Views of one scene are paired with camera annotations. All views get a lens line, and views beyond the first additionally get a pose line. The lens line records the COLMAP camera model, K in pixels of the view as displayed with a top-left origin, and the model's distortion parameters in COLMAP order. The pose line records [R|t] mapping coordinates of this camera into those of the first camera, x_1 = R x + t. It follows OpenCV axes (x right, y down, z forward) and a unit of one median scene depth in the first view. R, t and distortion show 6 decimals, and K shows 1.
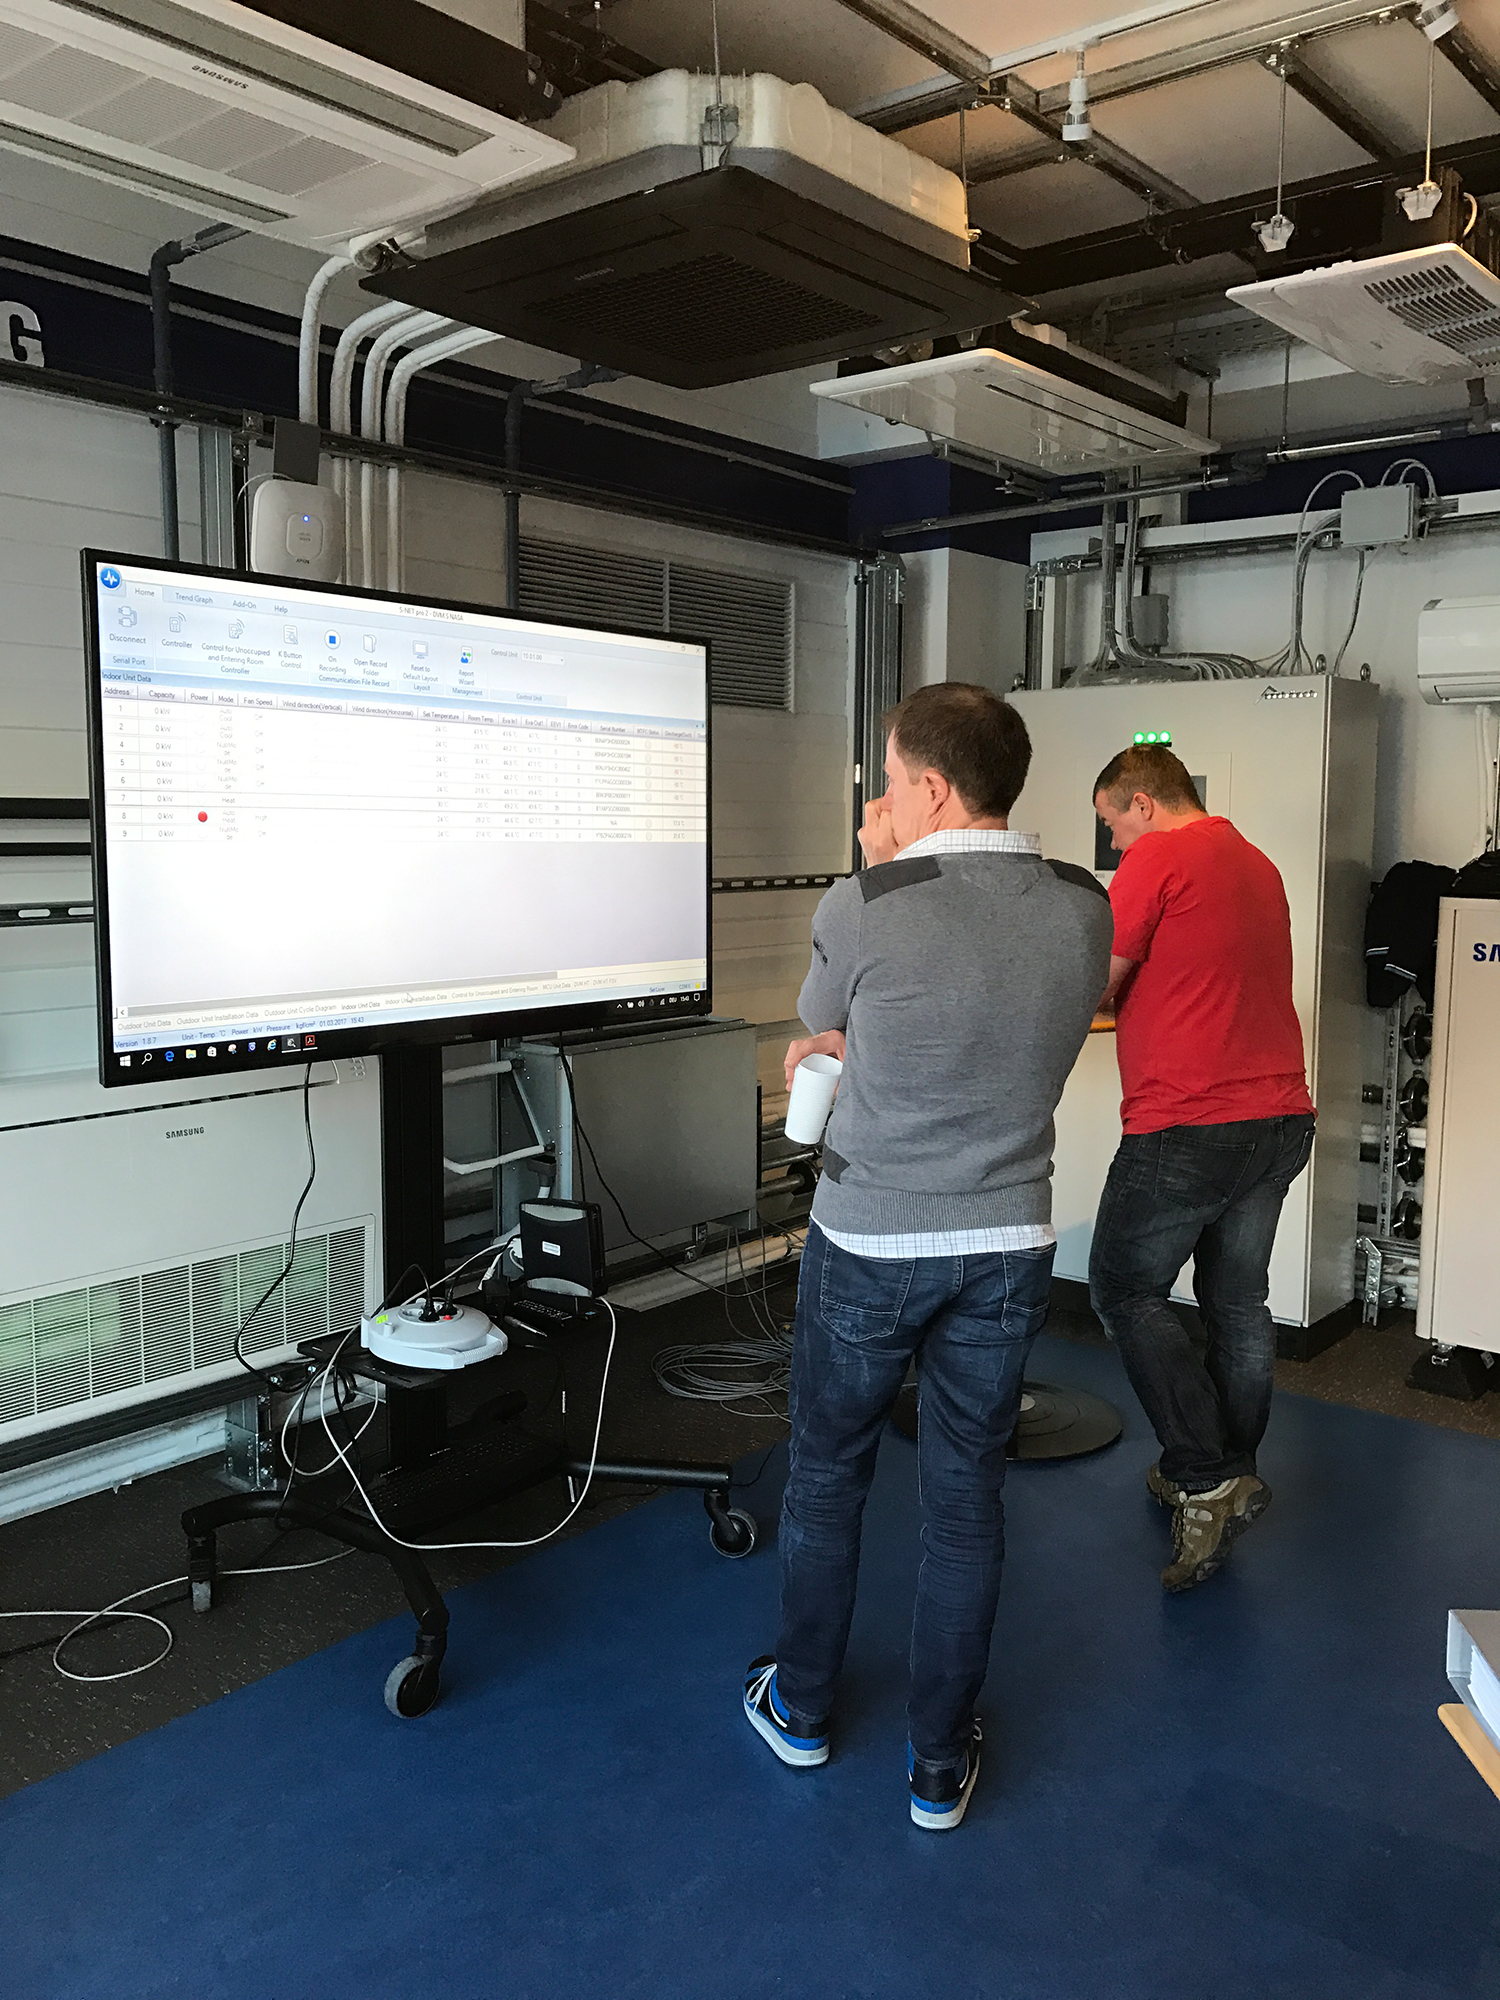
lens RADIAL K [[1657.6, 0, 750.0], [0, 1657.6, 1000.0], [0, 0, 1]] dist [-0.005601, -0.004128]
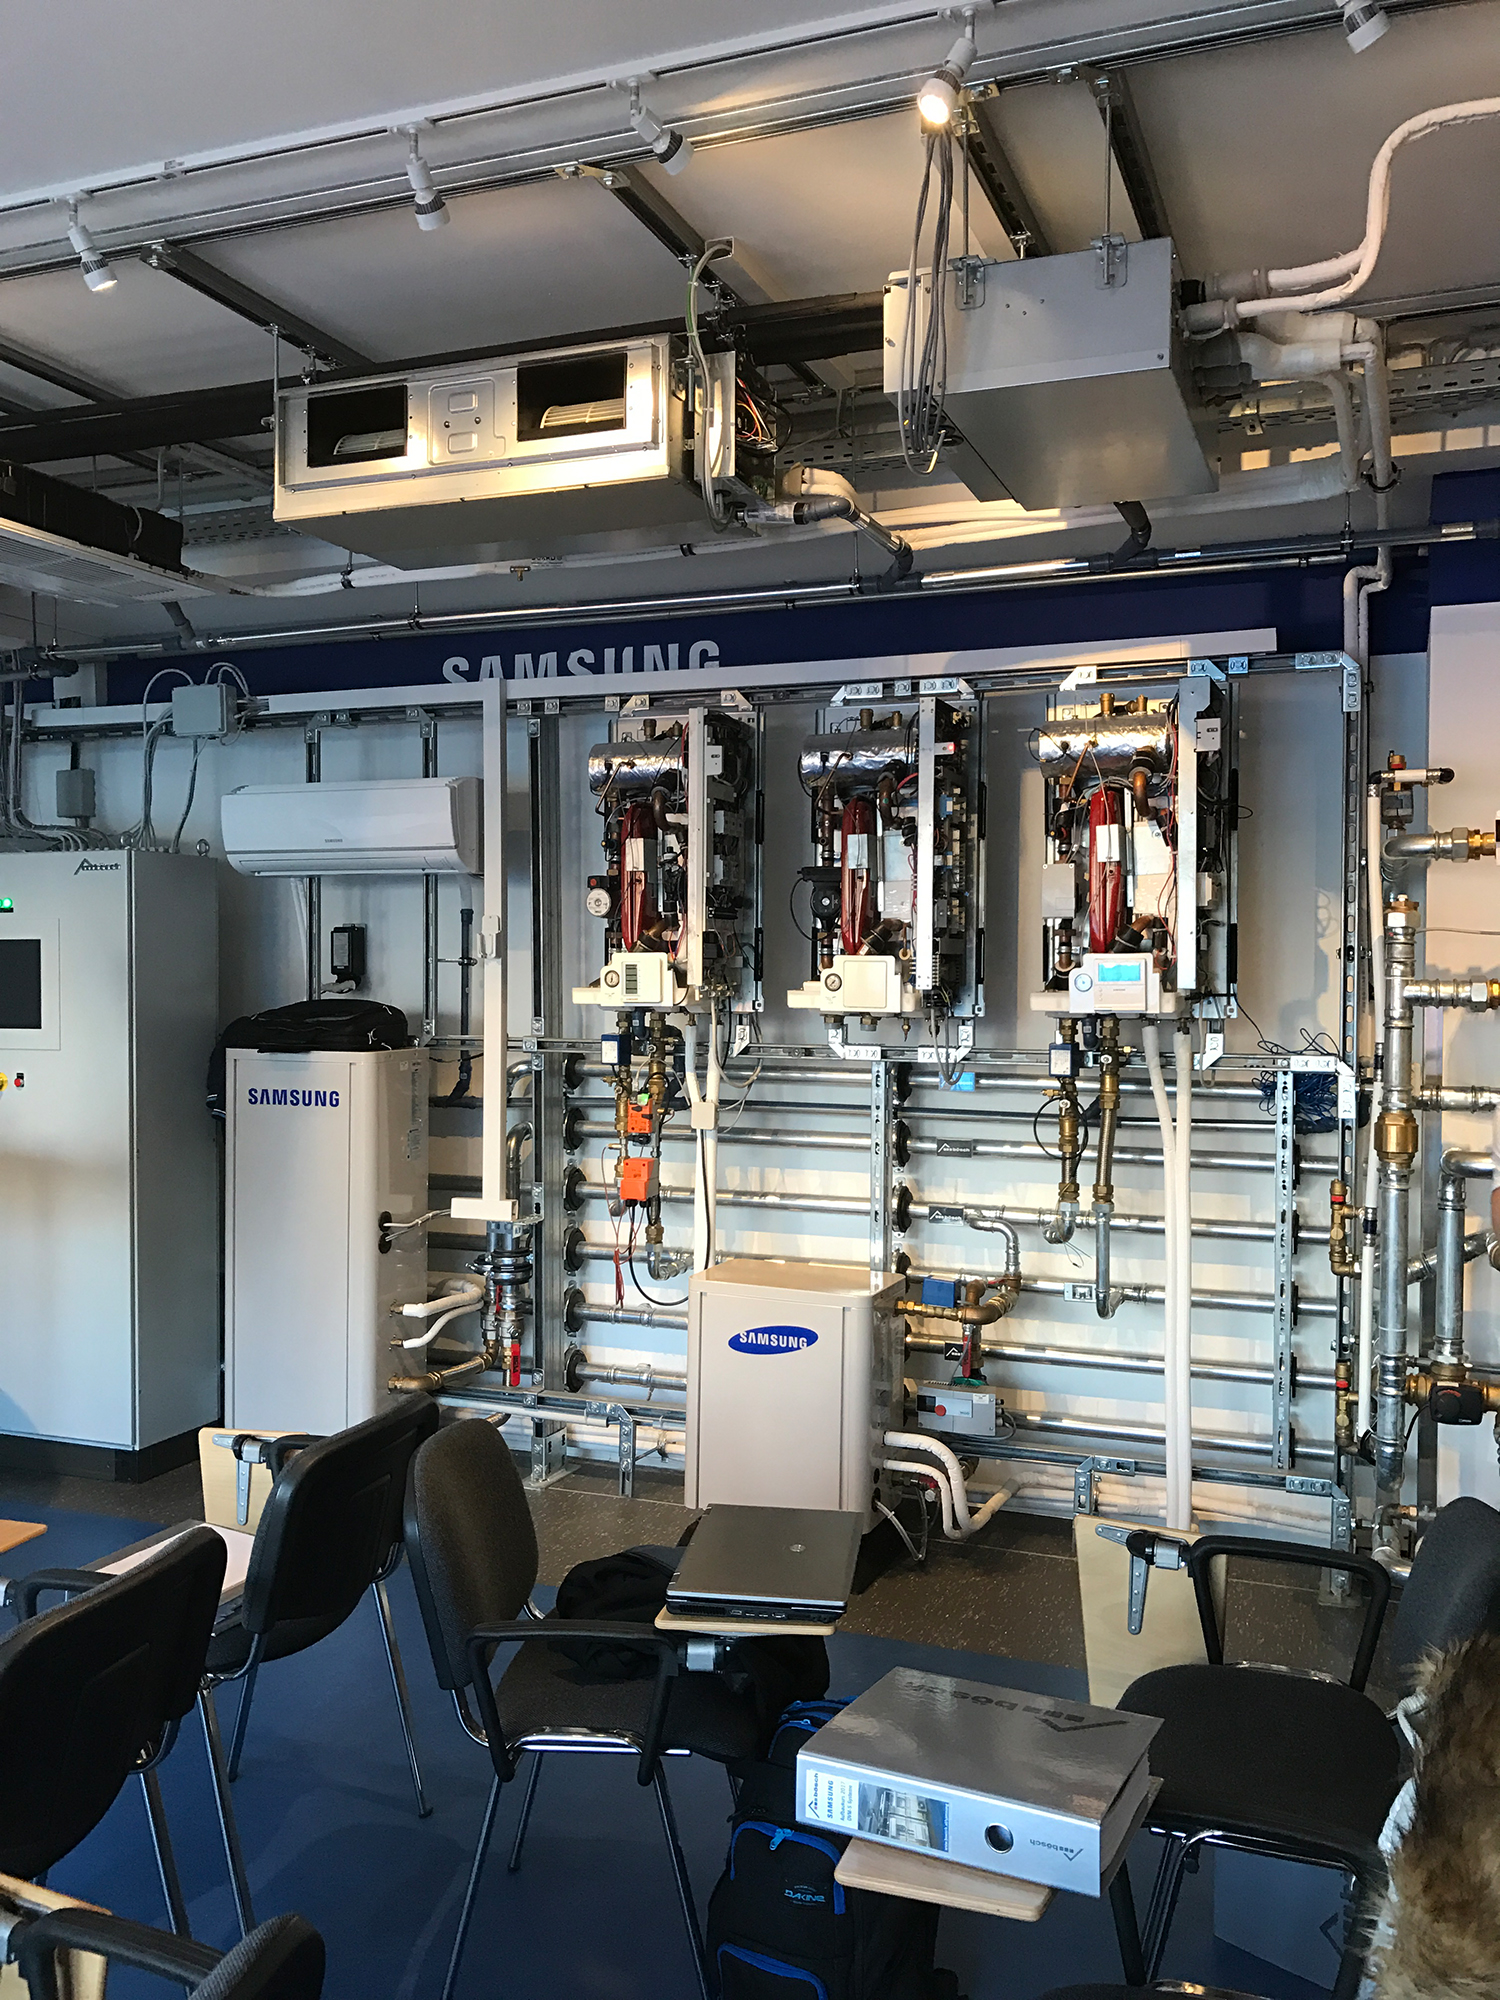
lens RADIAL K [[1657.6, 0, 750.0], [0, 1657.6, 1000.0], [0, 0, 1]] dist [-0.005601, -0.004128]
pose [[0.946648, -0.005884, 0.322215, 0.363966], [0.034410, 0.995963, -0.082907, 0.010056], [-0.320427, 0.089572, 0.943029, -0.163035]]
